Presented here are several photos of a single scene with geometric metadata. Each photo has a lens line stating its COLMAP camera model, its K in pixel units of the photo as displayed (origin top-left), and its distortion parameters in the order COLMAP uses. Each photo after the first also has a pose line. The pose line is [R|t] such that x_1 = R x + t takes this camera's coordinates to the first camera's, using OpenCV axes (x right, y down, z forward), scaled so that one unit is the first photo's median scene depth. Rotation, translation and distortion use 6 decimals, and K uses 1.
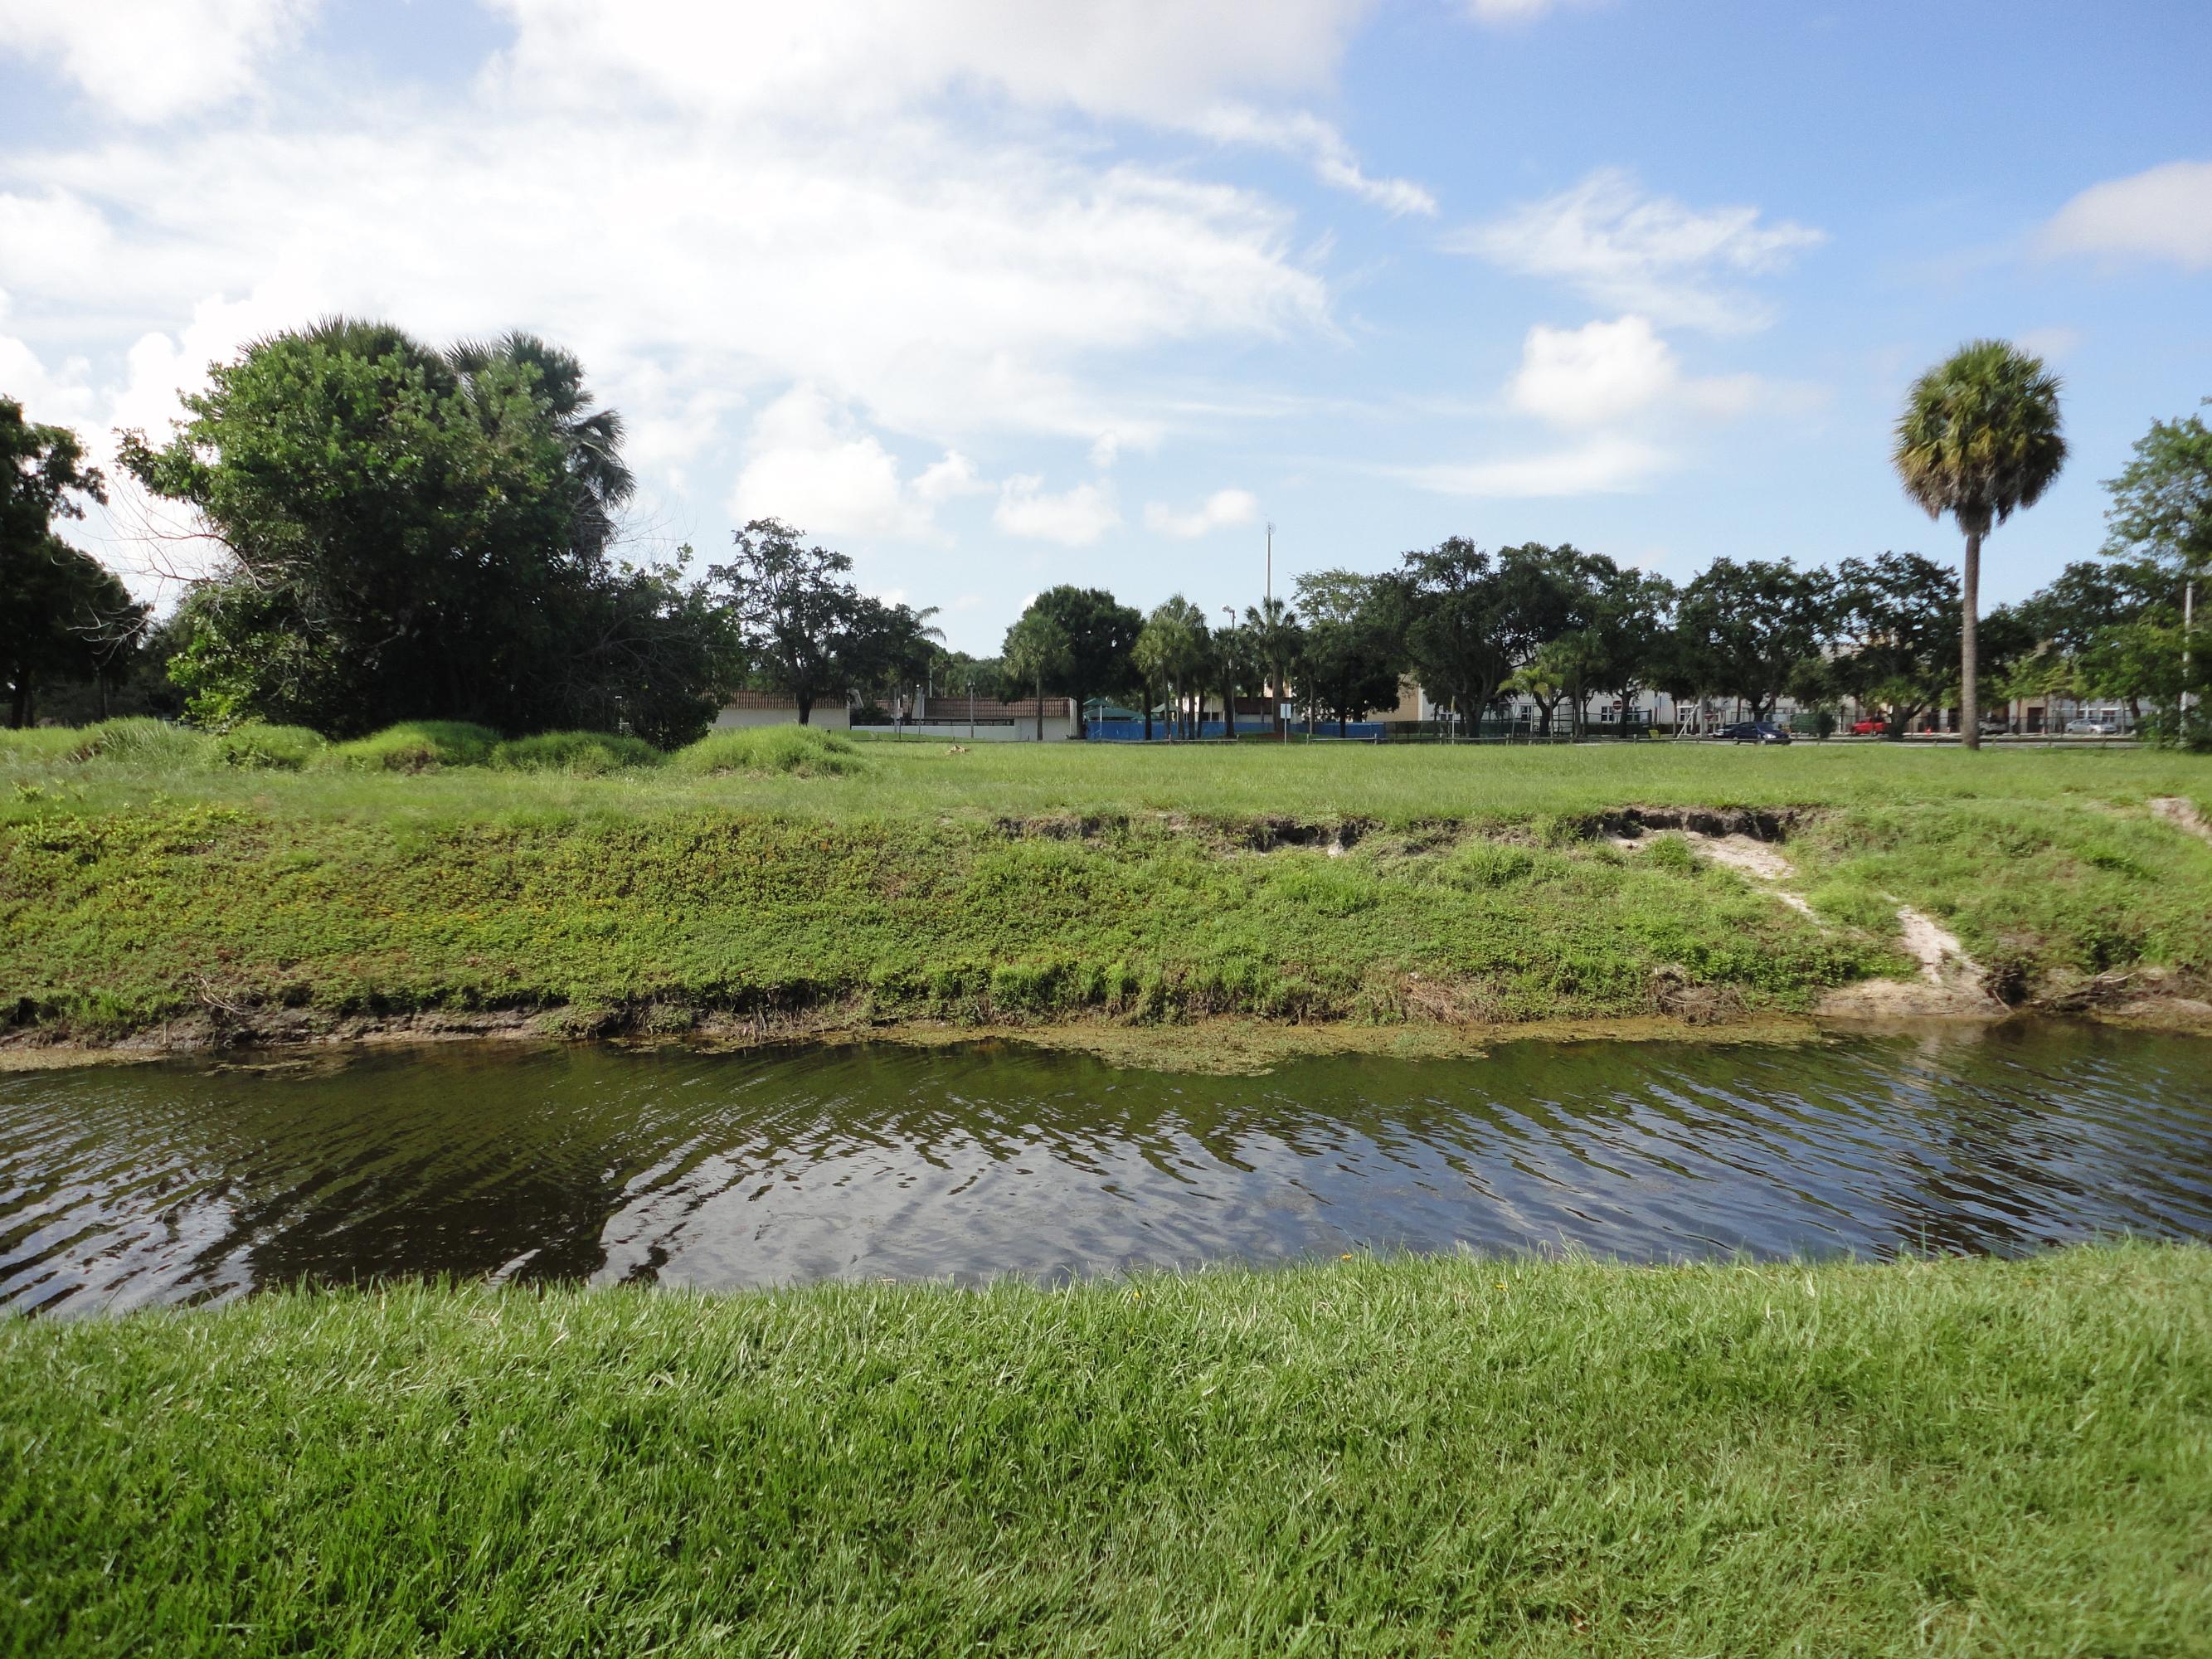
lens RADIAL K [[1628.5, 0, 1114.8], [0, 1628.5, 822.0], [0, 0, 1]] dist [0.064891, -0.000052]
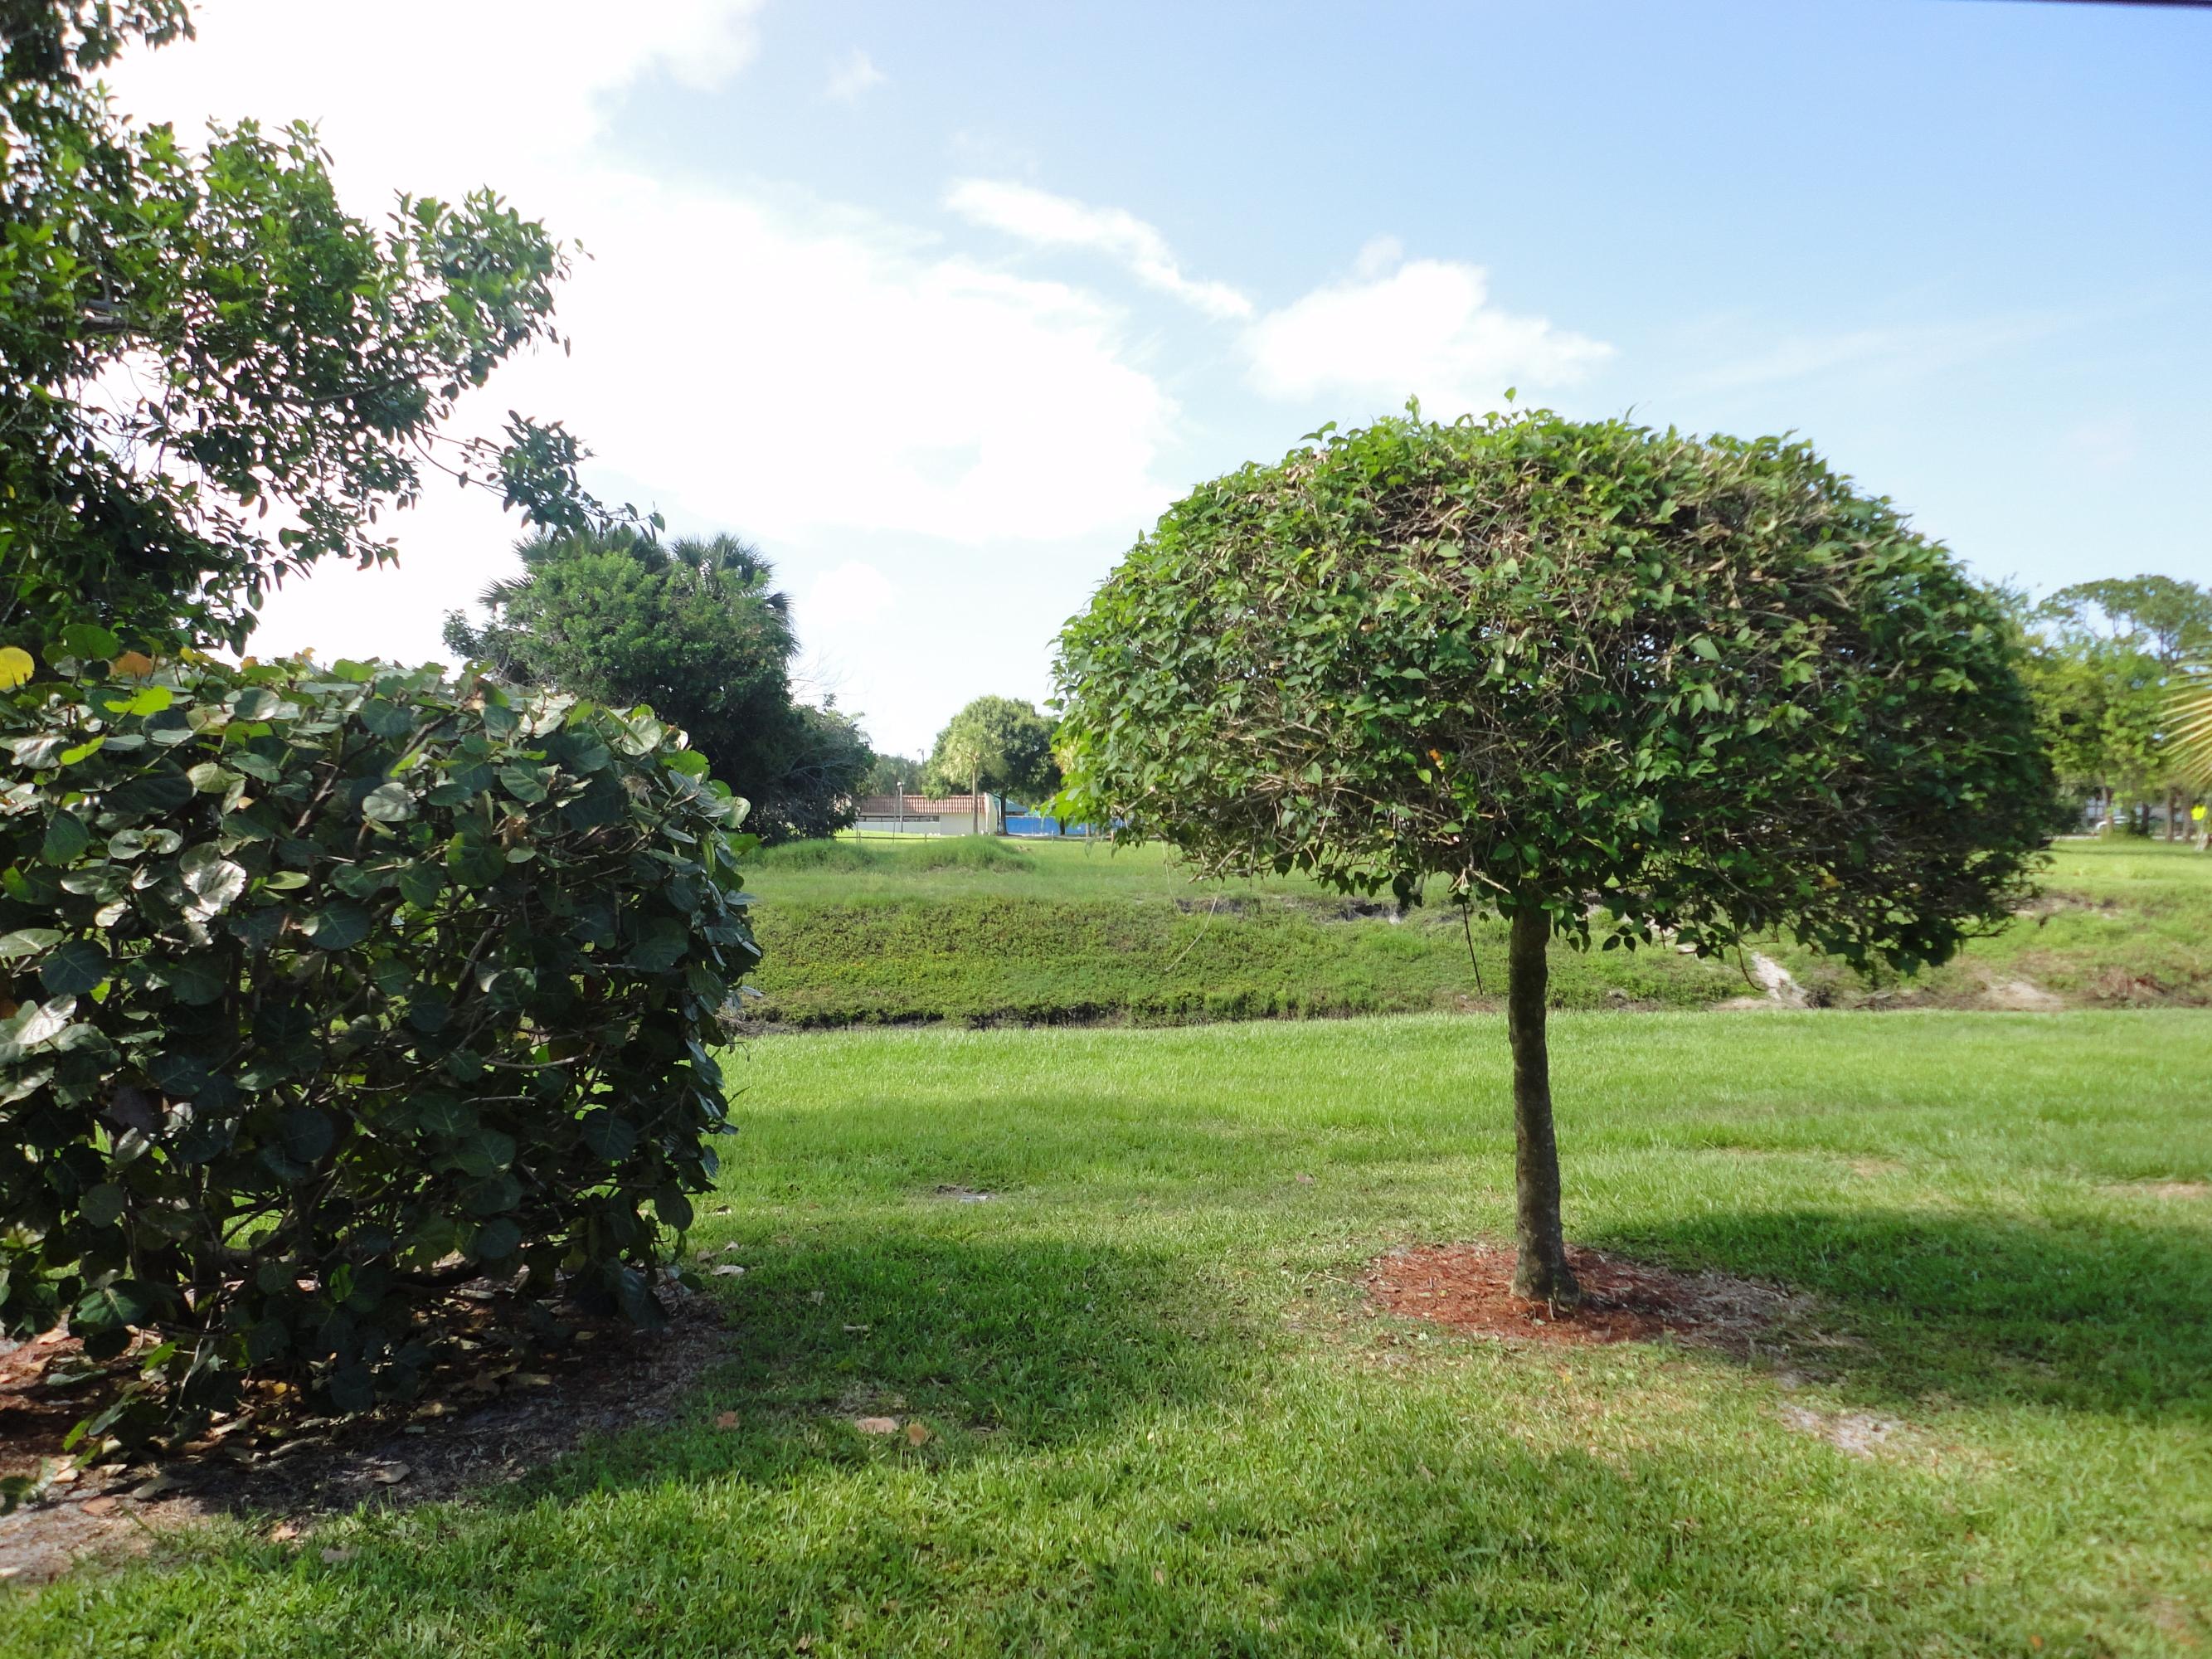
lens RADIAL K [[1628.5, 0, 1114.8], [0, 1628.5, 822.0], [0, 0, 1]] dist [0.064891, -0.000052]
pose [[0.995366, -0.002433, 0.096127, -0.272041], [0.007793, 0.998433, -0.055423, 0.008971], [-0.095841, 0.055916, 0.993825, -0.490705]]
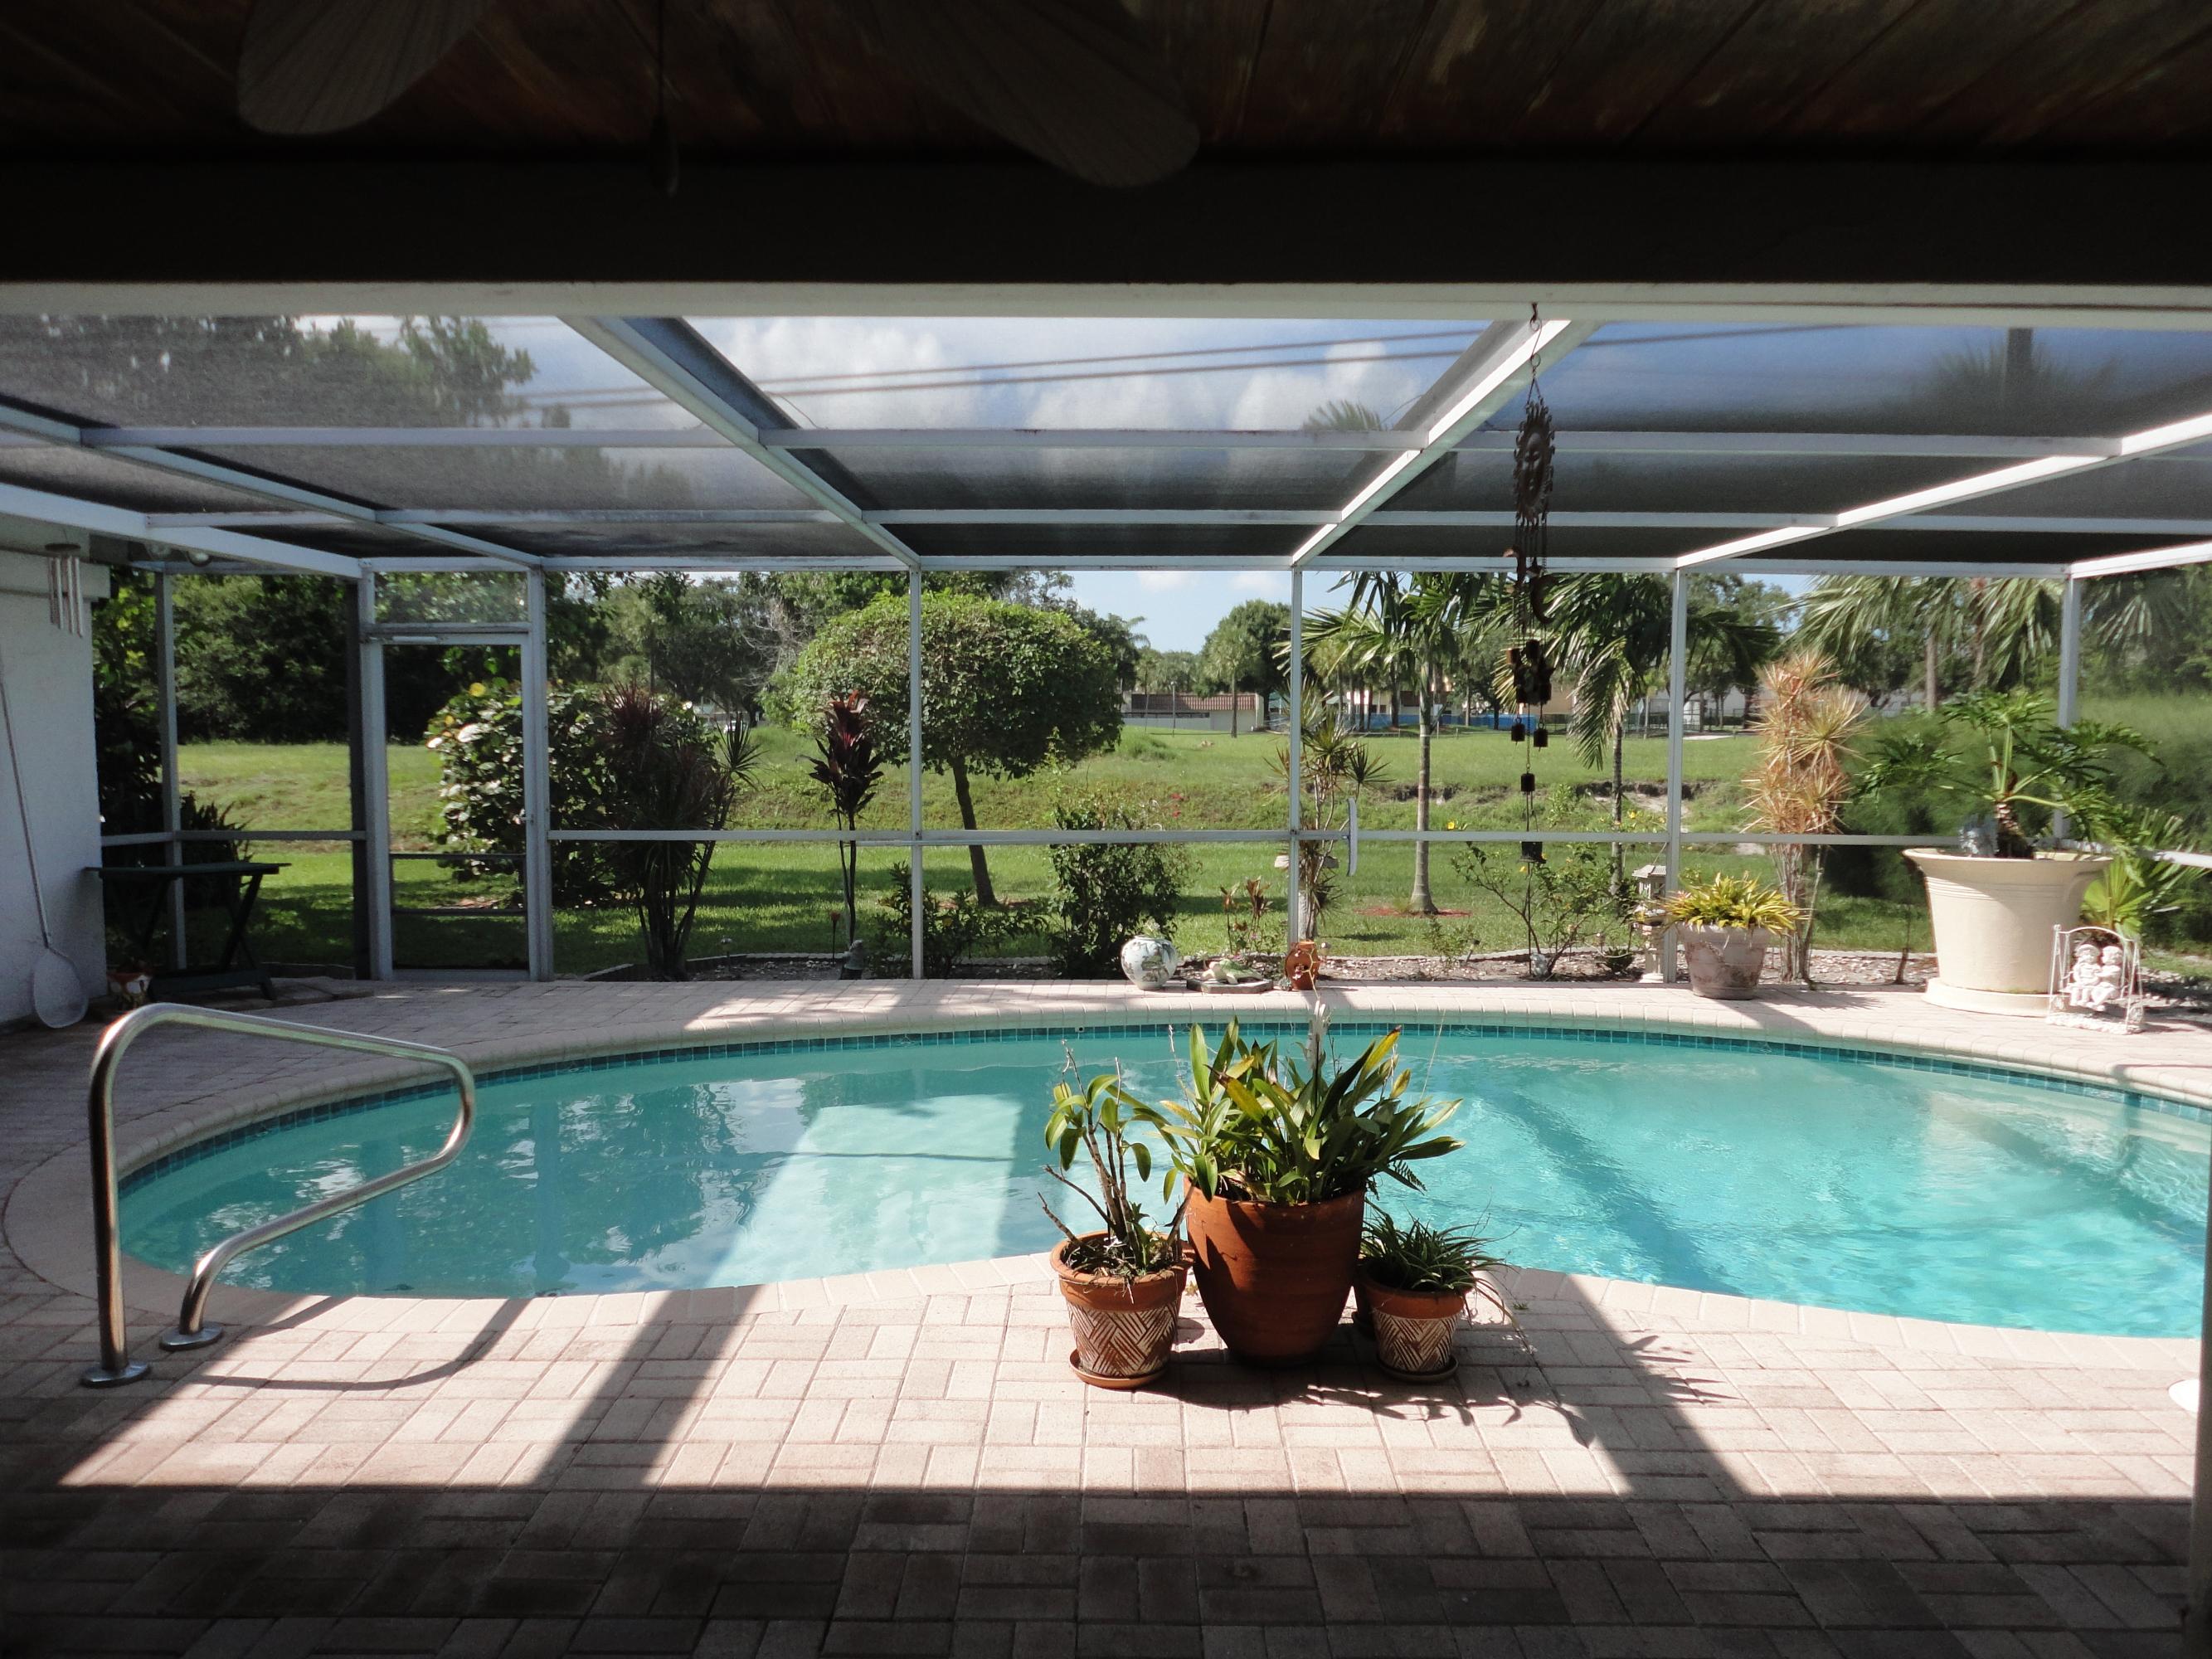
lens RADIAL K [[1619.5, 0, 1106.0], [0, 1619.5, 829.5], [0, 0, 1]] dist [0.009252, 0.000923]
pose [[0.994118, 0.009619, -0.107876, -0.048564], [-0.008104, 0.999862, 0.014471, 0.026464], [0.108000, -0.013511, 0.994059, -0.930050]]
